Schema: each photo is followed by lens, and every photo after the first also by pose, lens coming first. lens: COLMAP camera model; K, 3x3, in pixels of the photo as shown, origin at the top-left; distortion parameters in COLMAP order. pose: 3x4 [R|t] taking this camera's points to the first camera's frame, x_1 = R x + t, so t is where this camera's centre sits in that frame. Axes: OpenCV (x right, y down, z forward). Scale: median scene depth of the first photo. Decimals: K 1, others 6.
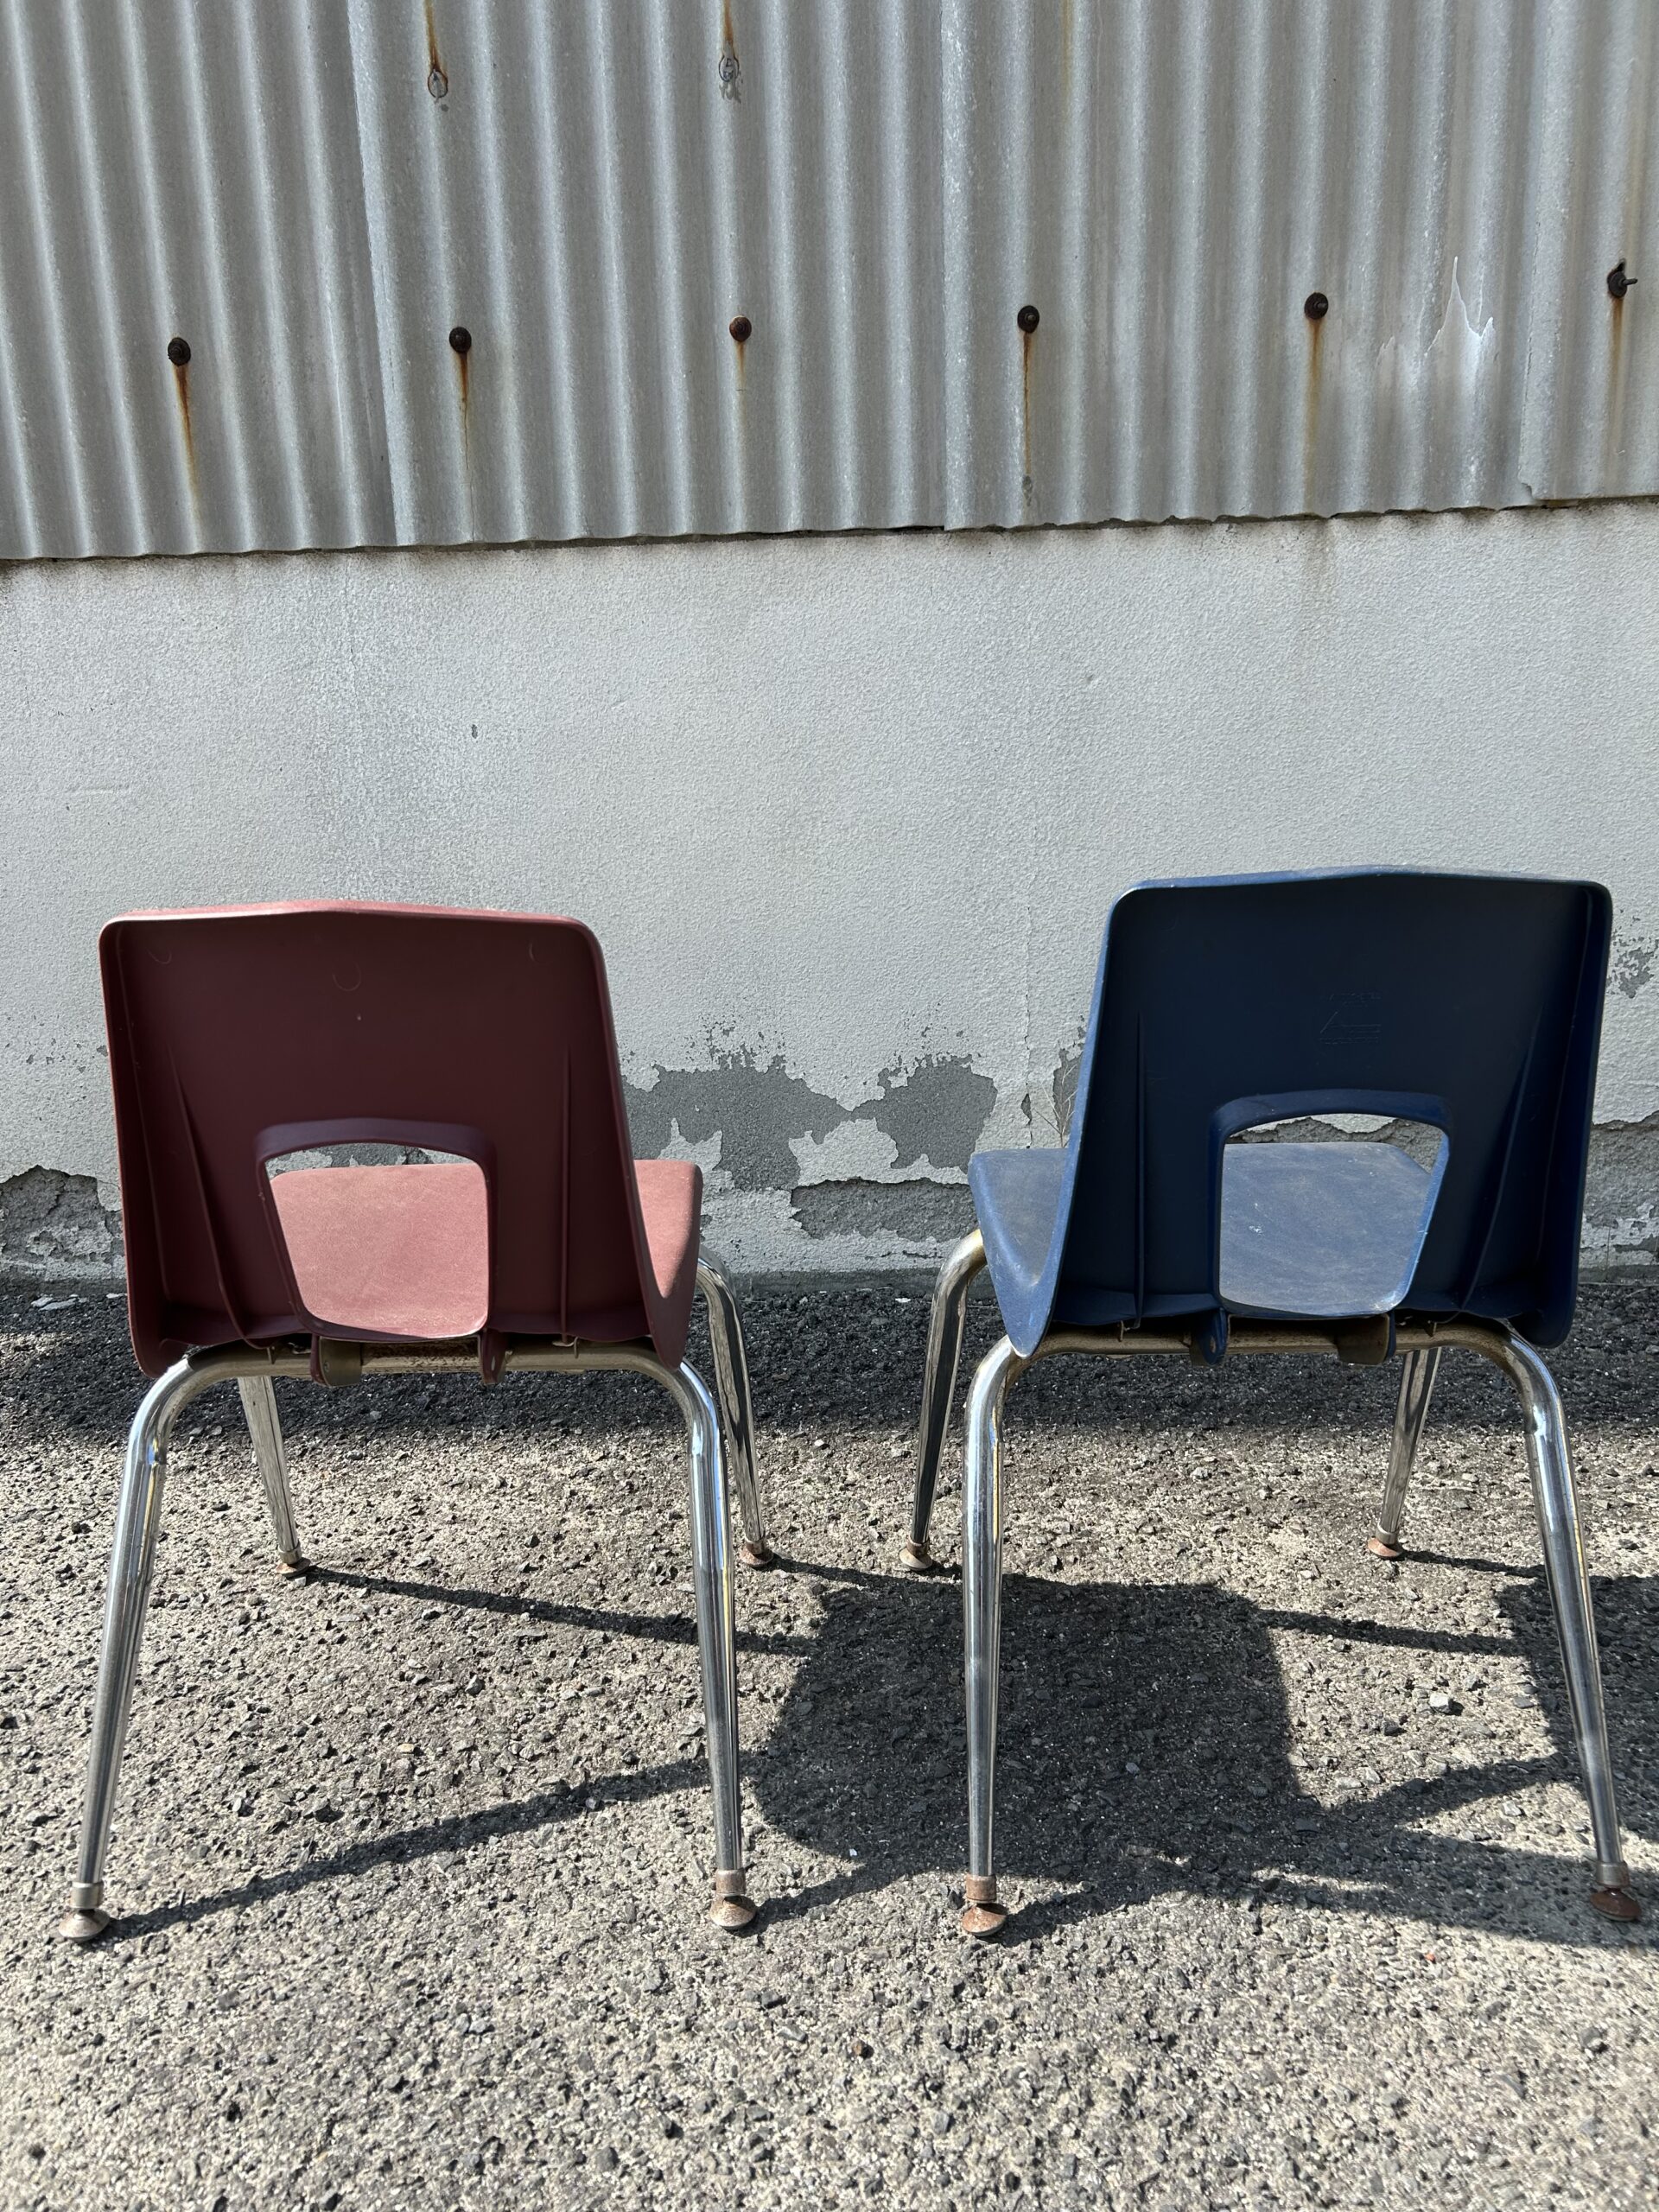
lens RADIAL K [[1683.0, 0, 810.2], [0, 1683.0, 1093.5], [0, 0, 1]] dist [0.024505, -0.009036]
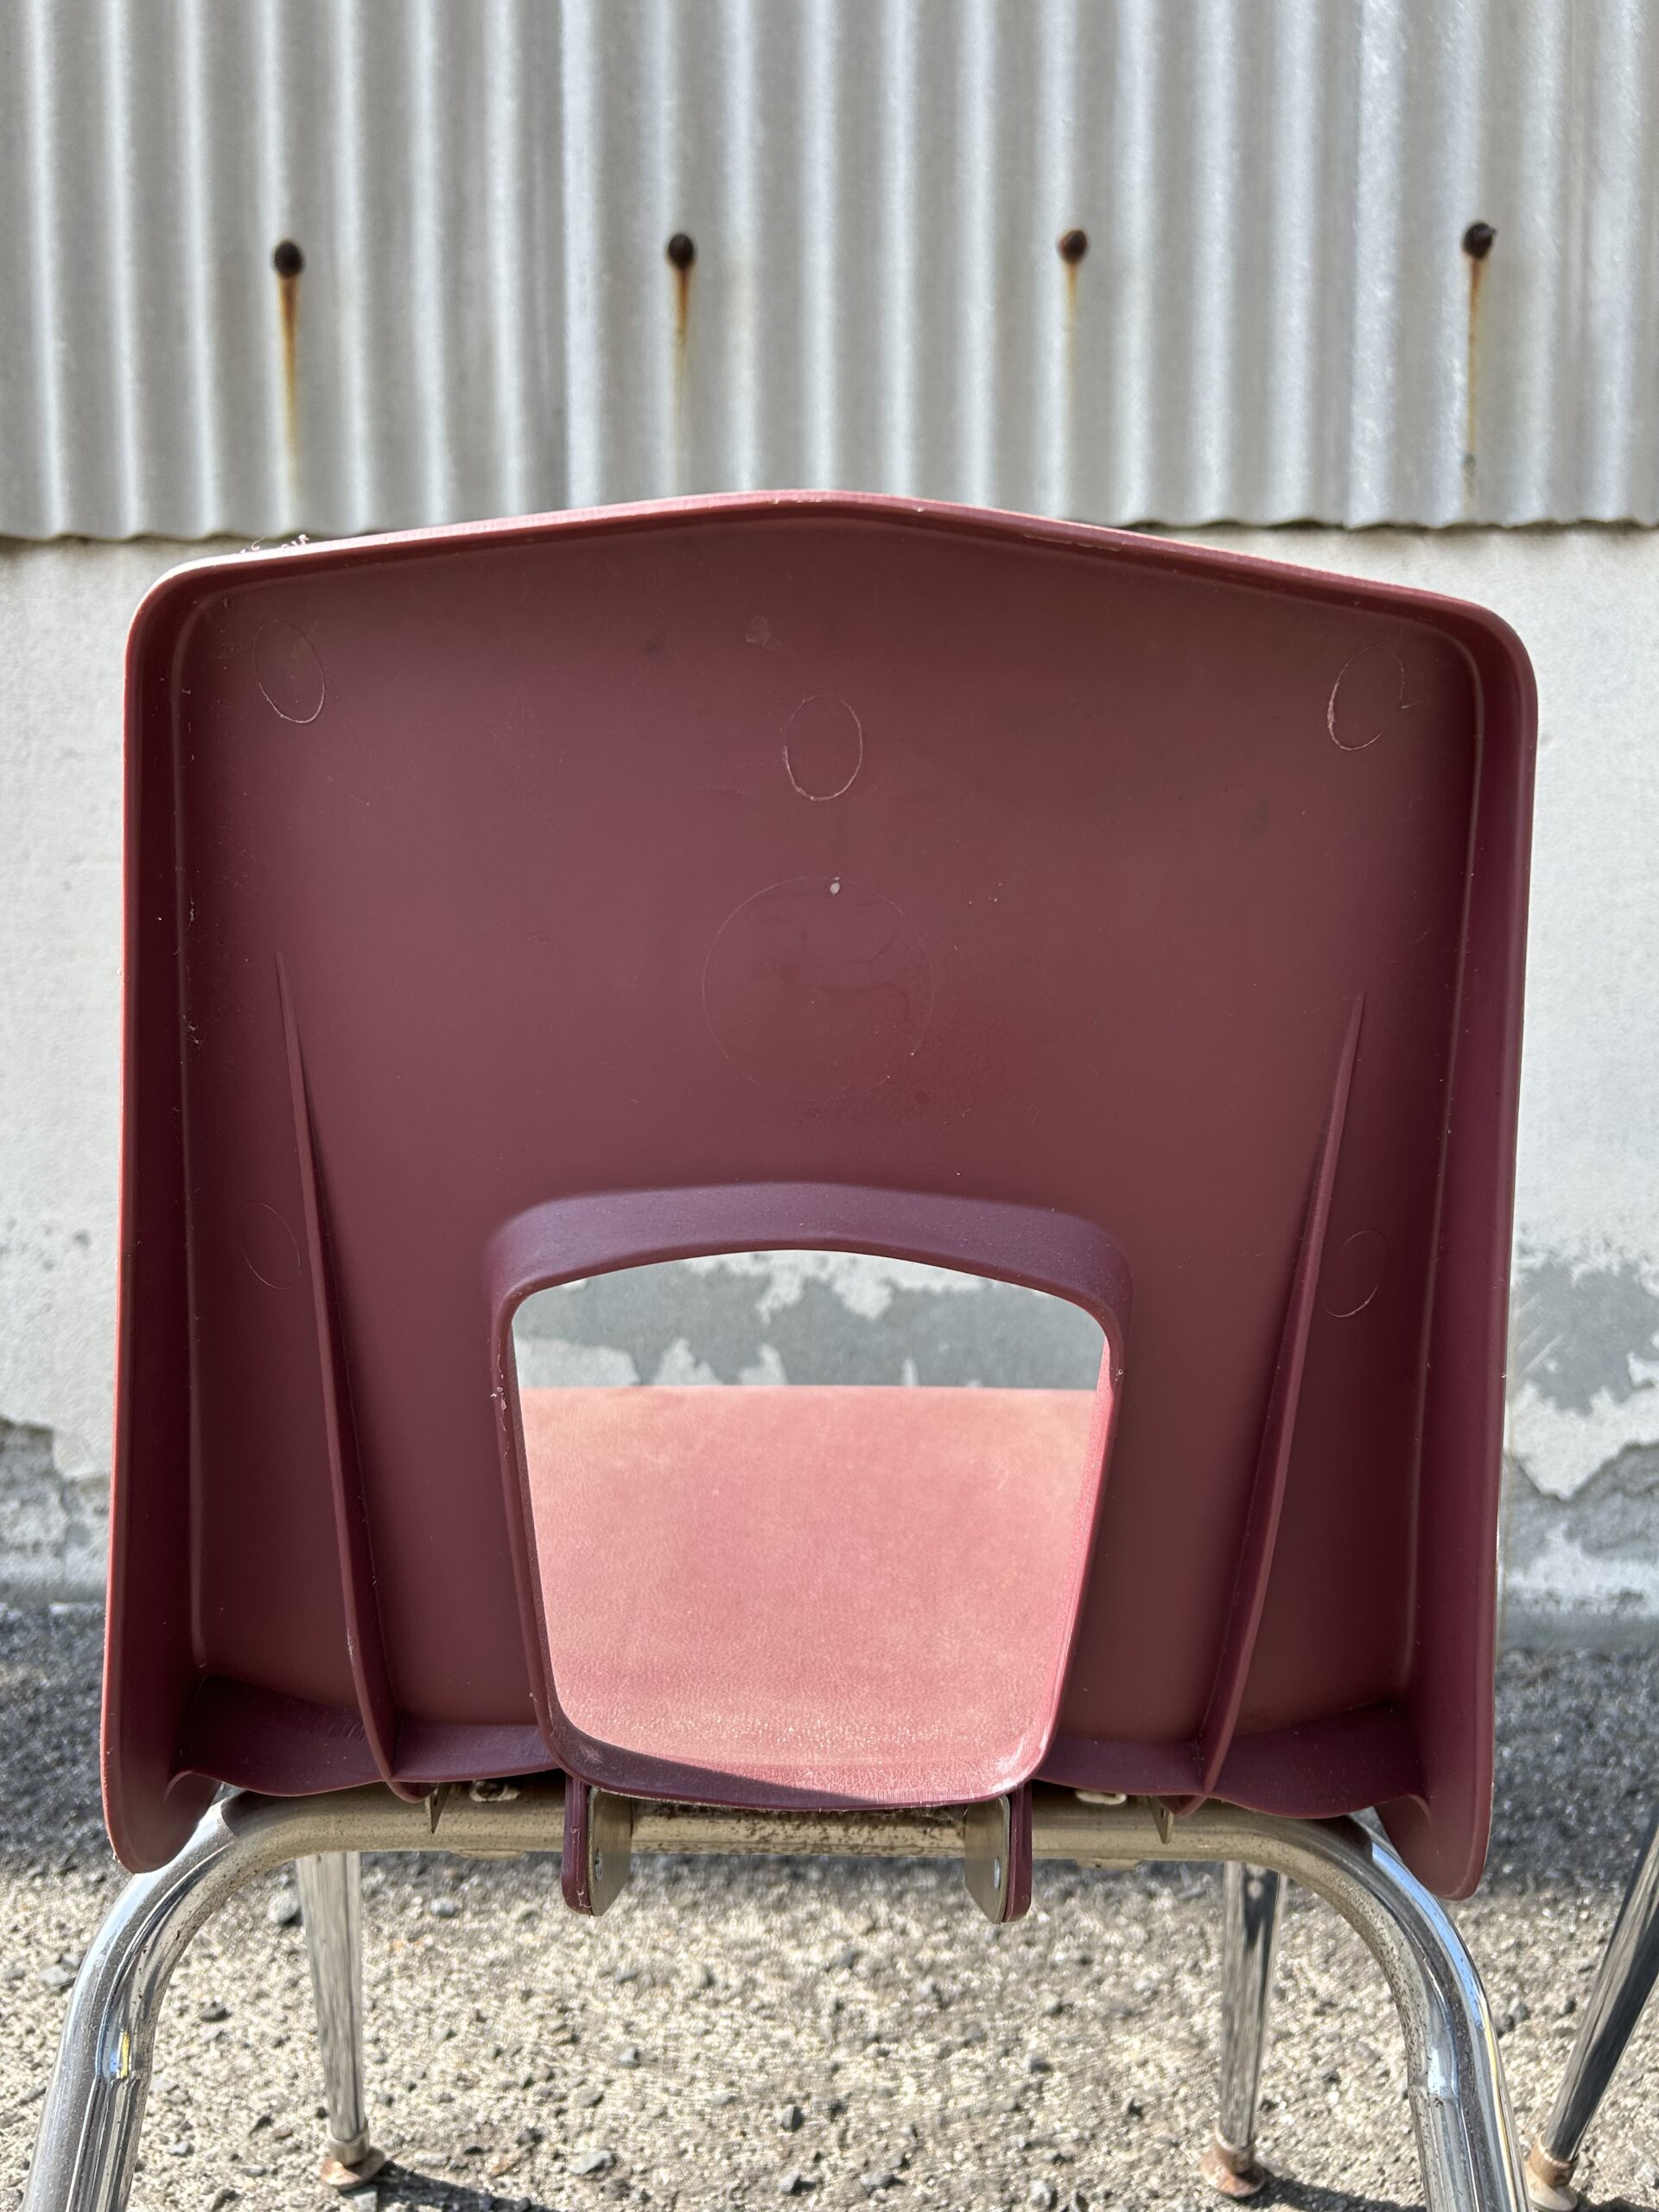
lens RADIAL K [[1688.0, 0, 813.7], [0, 1688.0, 1105.5], [0, 0, 1]] dist [0.064298, -0.082072]
pose [[0.999536, 0.029804, 0.006226, -0.161444], [-0.028349, 0.985590, -0.166761, 0.035751], [-0.011106, 0.166507, 0.985978, 0.385689]]
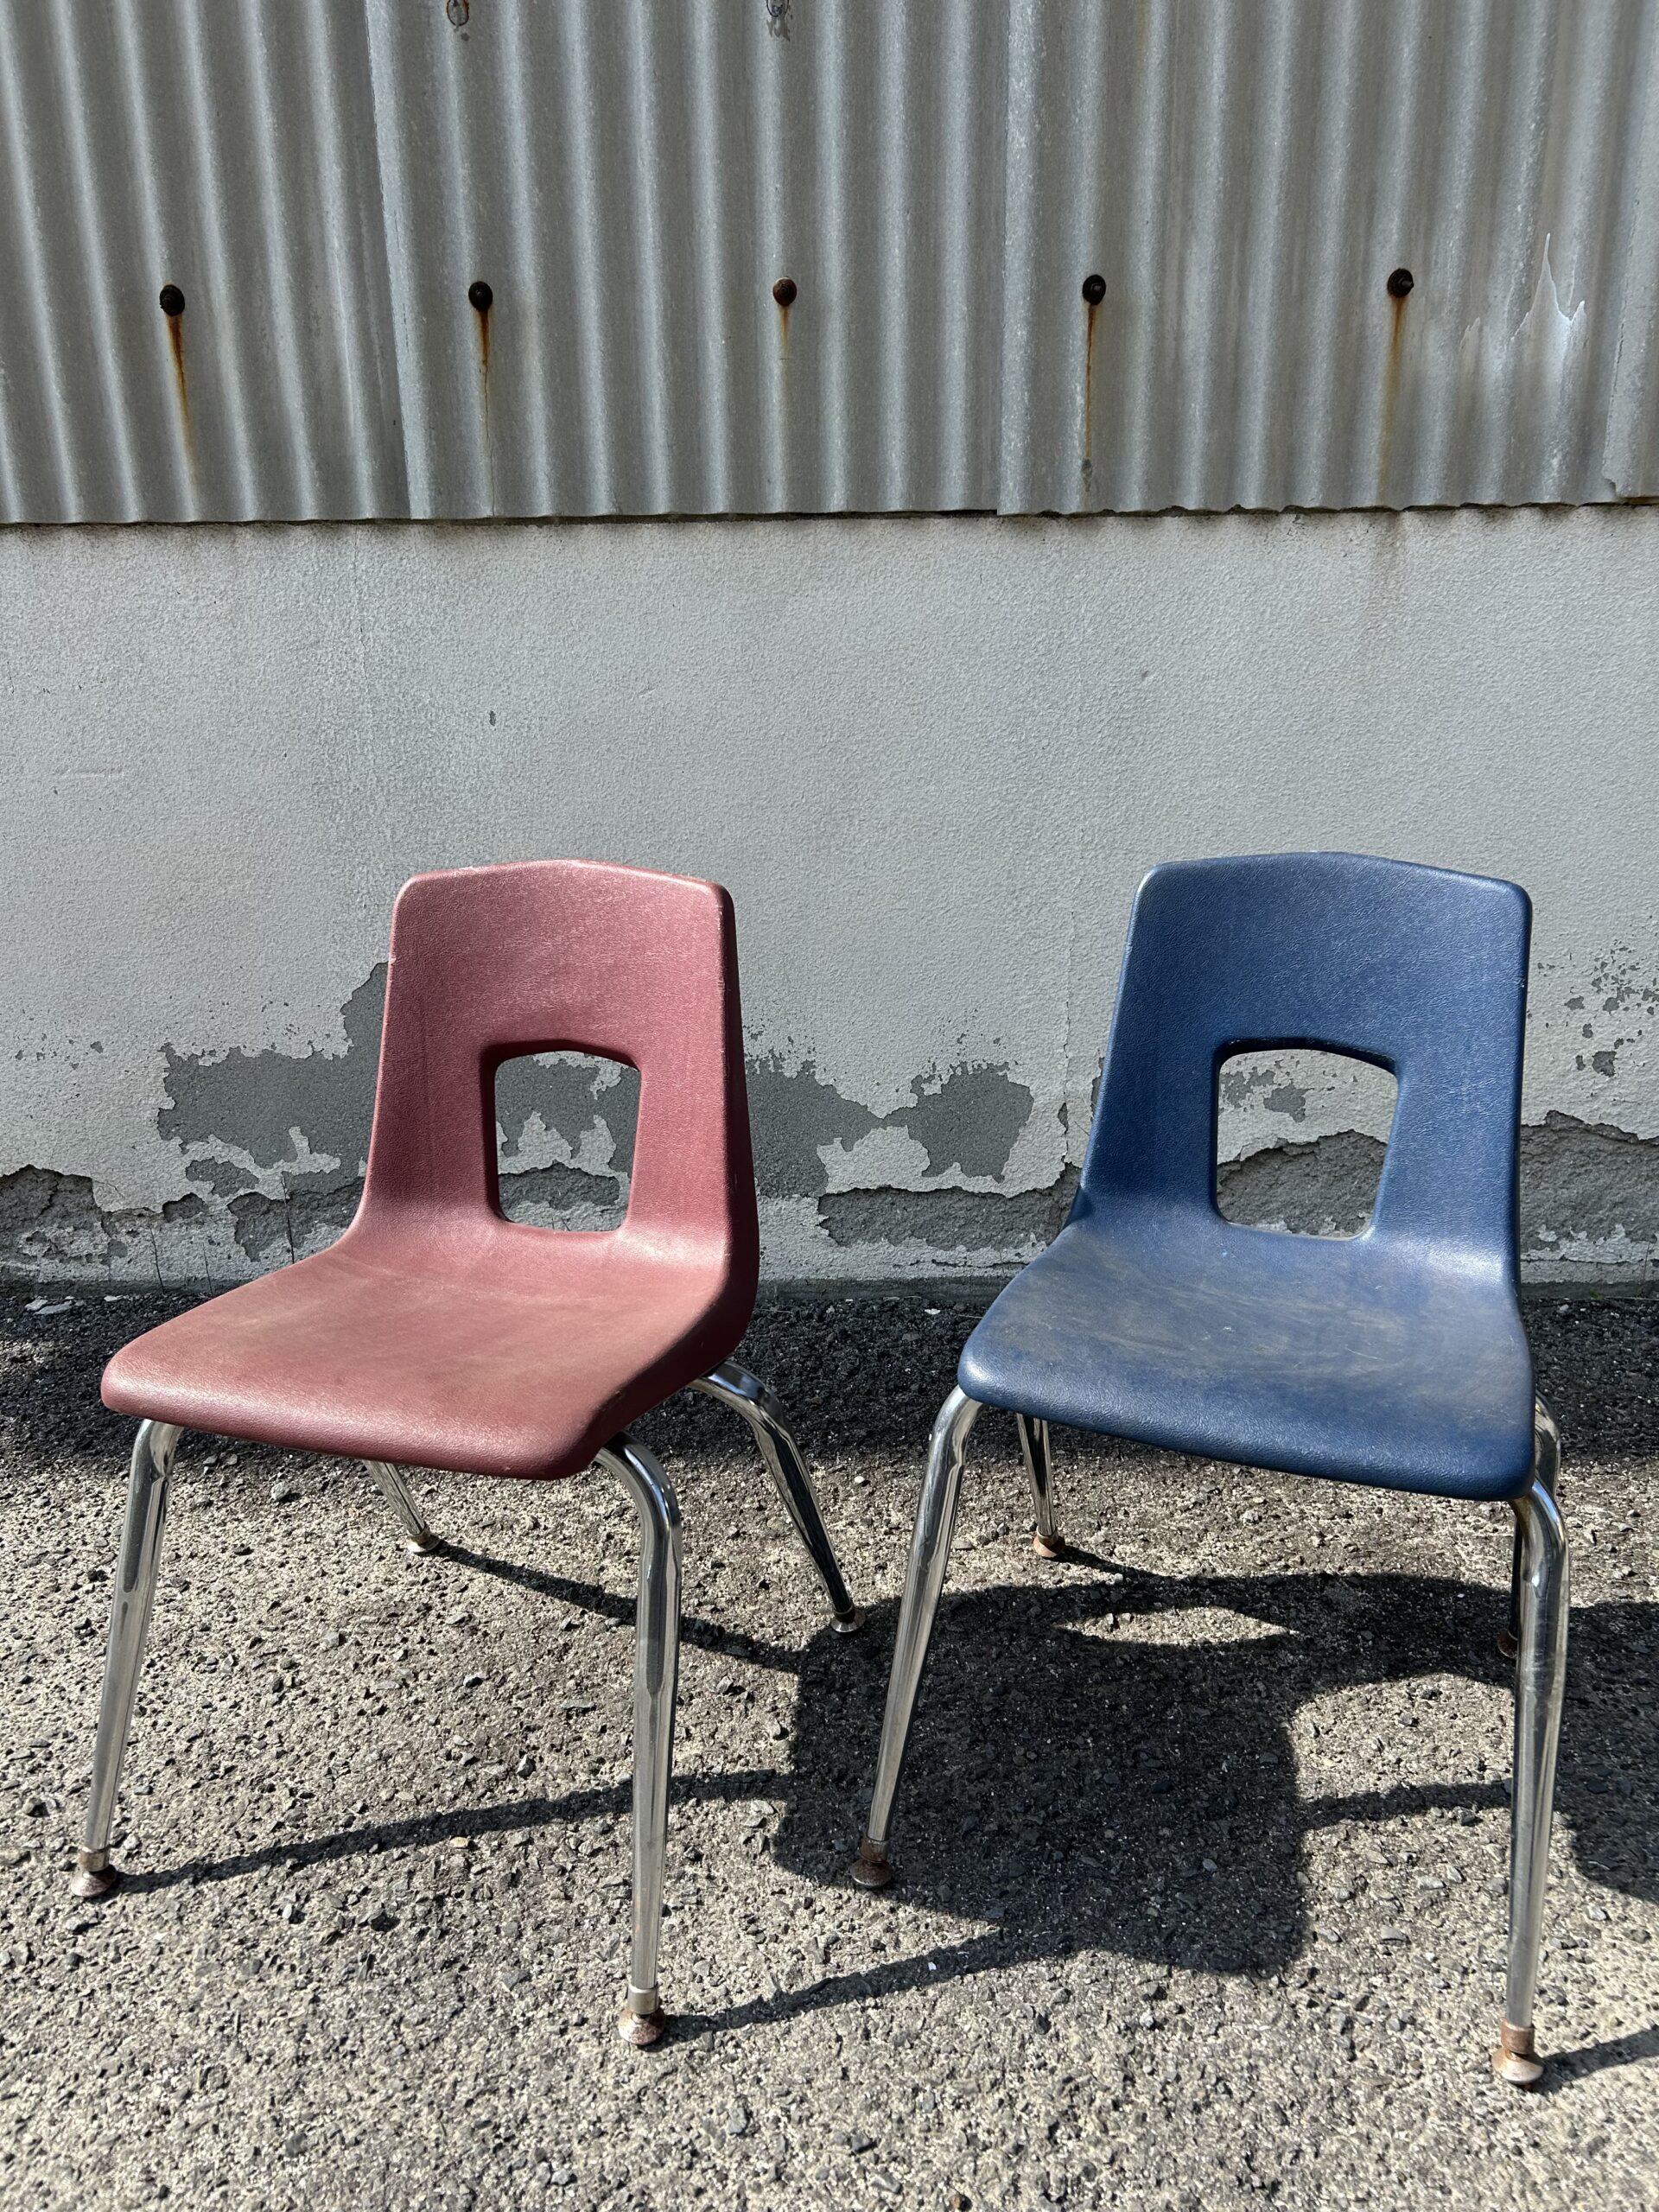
lens RADIAL K [[1681.9, 0, 826.9], [0, 1681.9, 1113.4], [0, 0, 1]] dist [0.030193, -0.024620]
pose [[0.999409, 0.008987, 0.033166, -0.049916], [-0.011304, 0.997459, 0.070346, -0.075361], [-0.032450, -0.070680, 0.996971, 0.046062]]
